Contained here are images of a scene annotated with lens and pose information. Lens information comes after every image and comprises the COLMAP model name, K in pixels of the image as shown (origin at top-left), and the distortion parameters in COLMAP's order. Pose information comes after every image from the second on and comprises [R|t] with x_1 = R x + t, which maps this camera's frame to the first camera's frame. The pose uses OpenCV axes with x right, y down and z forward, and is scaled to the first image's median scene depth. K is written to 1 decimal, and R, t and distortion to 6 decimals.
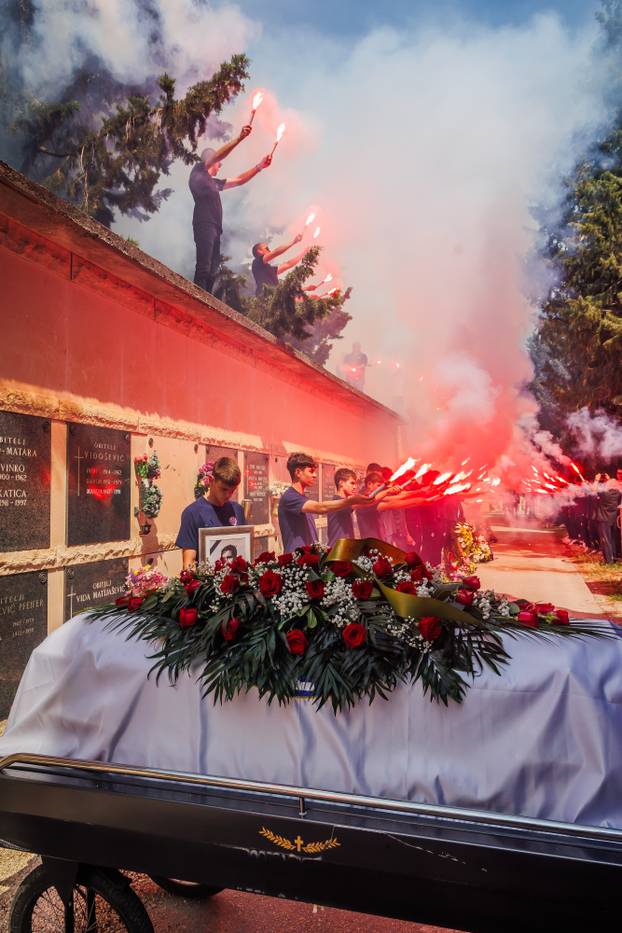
lens RADIAL K [[668.0, 0, 311.0], [0, 668.0, 466.5], [0, 0, 1]] dist [-0.000309, 0.069527]
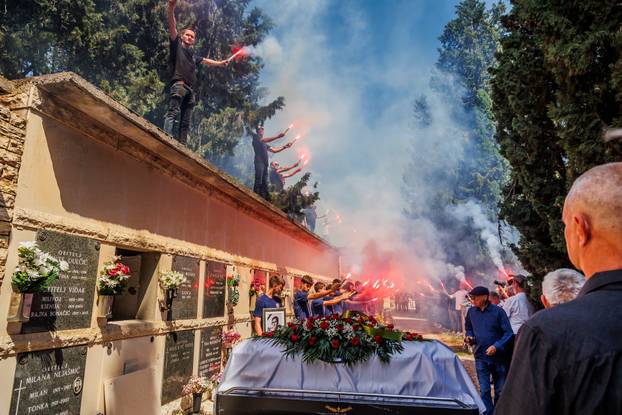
lens RADIAL K [[429.5, 0, 311.0], [0, 429.5, 207.5], [0, 0, 1]] dist [0.017792, -0.003036]
pose [[0.996438, 0.028702, 0.079298, -0.275974], [-0.015663, 0.986928, -0.160400, -0.032852], [-0.082865, 0.158587, 0.983862, -0.918923]]
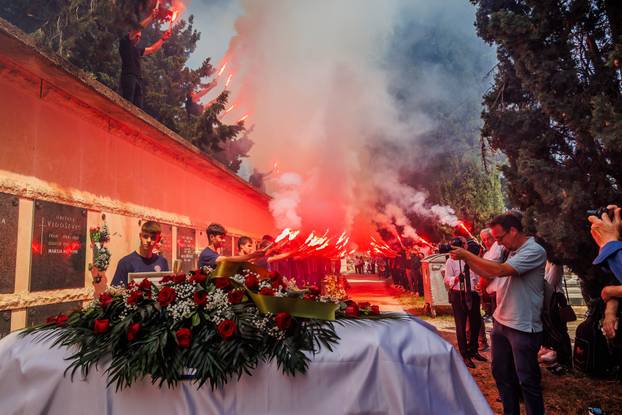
lens RADIAL K [[429.5, 0, 311.0], [0, 429.5, 207.5], [0, 0, 1]] dist [0.017792, -0.003036]
pose [[0.983994, -0.004221, 0.178151, 0.067969], [0.019899, 0.996070, -0.086308, 0.076165], [-0.177086, 0.088471, 0.980211, 0.085665]]
